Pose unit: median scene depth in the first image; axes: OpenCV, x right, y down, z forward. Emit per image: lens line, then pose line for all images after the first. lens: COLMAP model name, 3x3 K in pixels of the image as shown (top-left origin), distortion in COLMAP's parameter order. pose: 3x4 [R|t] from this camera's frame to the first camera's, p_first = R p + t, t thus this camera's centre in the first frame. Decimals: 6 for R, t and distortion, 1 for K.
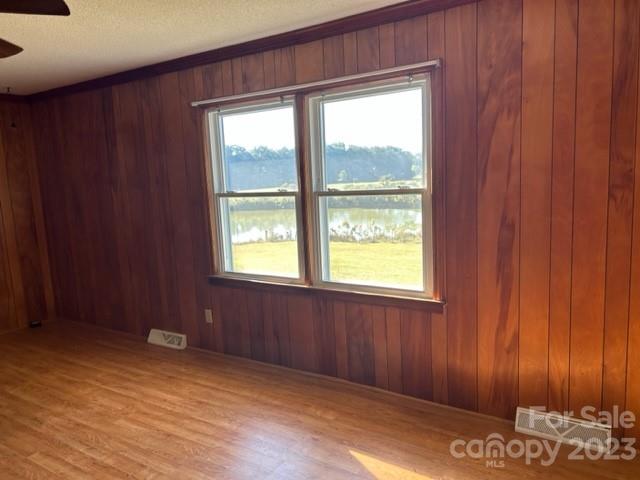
lens RADIAL K [[483.0, 0, 317.8], [0, 483.0, 243.0], [0, 0, 1]] dist [0.052226, -0.023648]
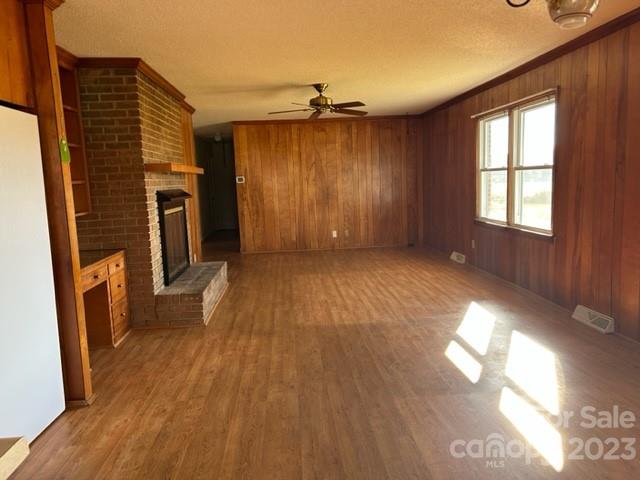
lens RADIAL K [[483.0, 0, 317.3], [0, 483.0, 240.0], [0, 0, 1]] dist [0.052226, -0.023648]
pose [[0.602031, 0.117641, -0.789759, 0.896769], [-0.091901, 0.992723, 0.077818, 0.067234], [0.793166, 0.025731, 0.608461, -0.505012]]
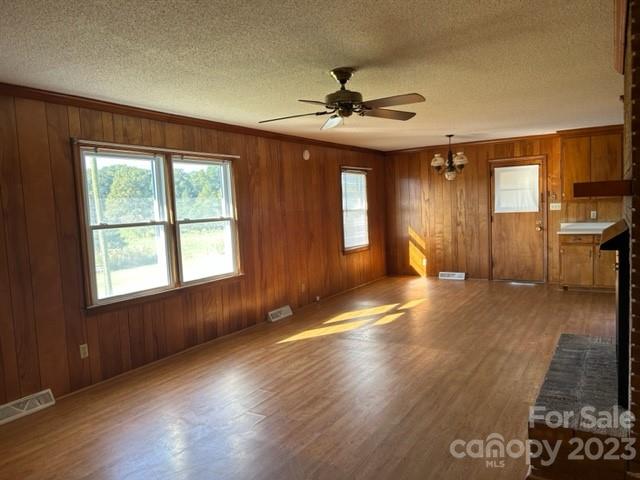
lens RADIAL K [[483.0, 0, 318.2], [0, 483.0, 236.2], [0, 0, 1]] dist [0.052226, -0.023648]
pose [[-0.035348, -0.017652, 0.999219, -1.460358], [0.176865, 0.983951, 0.023639, -0.020460], [-0.983600, 0.177562, -0.031659, 0.622158]]
